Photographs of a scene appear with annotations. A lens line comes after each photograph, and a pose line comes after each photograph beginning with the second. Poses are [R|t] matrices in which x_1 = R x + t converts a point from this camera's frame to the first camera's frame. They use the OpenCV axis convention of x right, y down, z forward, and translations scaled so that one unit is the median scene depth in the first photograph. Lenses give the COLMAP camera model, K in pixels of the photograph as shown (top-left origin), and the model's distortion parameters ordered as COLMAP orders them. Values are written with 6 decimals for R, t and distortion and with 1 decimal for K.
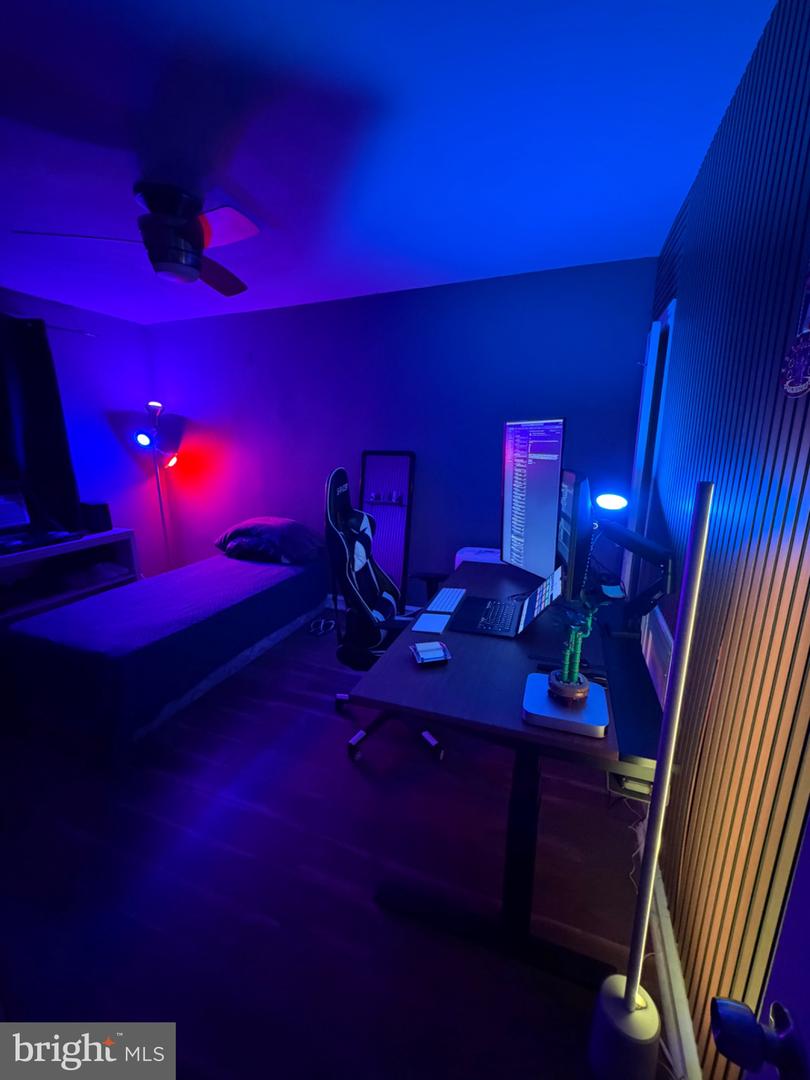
lens RADIAL K [[431.7, 0, 406.0], [0, 431.7, 535.5], [0, 0, 1]] dist [0.000583, 0.000118]
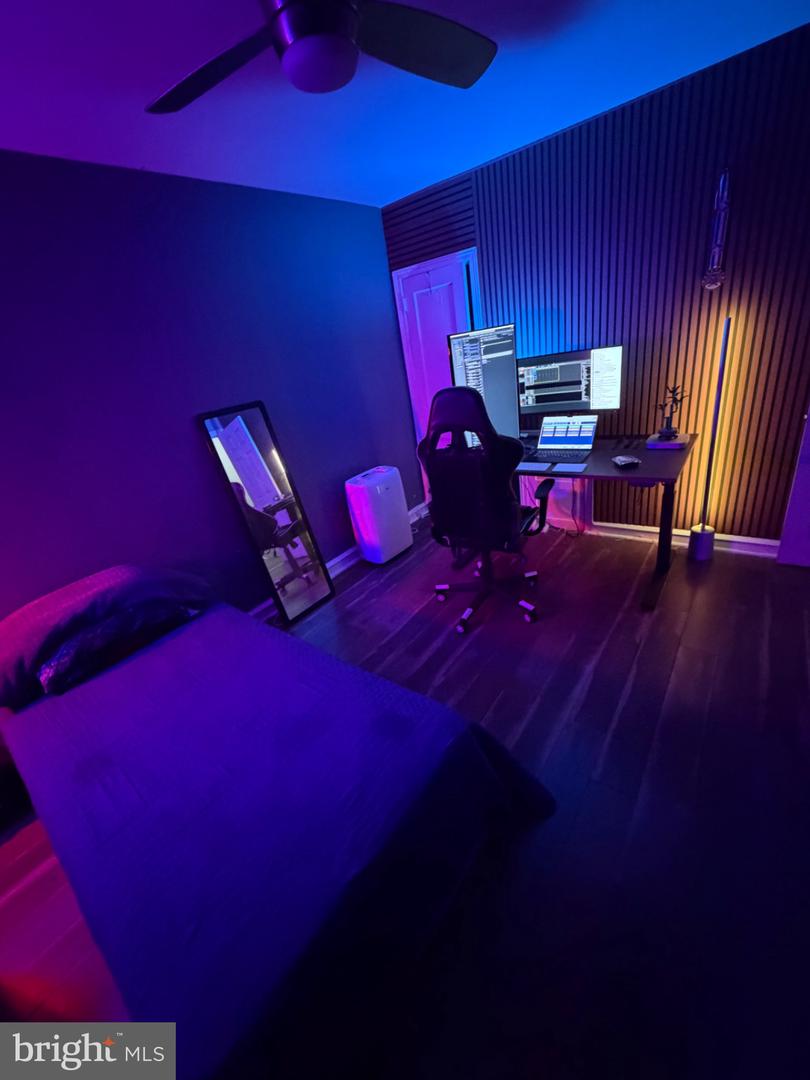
lens RADIAL K [[431.7, 0, 406.0], [0, 431.7, 535.5], [0, 0, 1]] dist [0.000583, 0.000118]
pose [[0.279631, -0.431954, 0.857451, -1.148181], [0.364694, 0.873928, 0.321322, -0.212111], [-0.888147, 0.222855, 0.401908, 0.767334]]
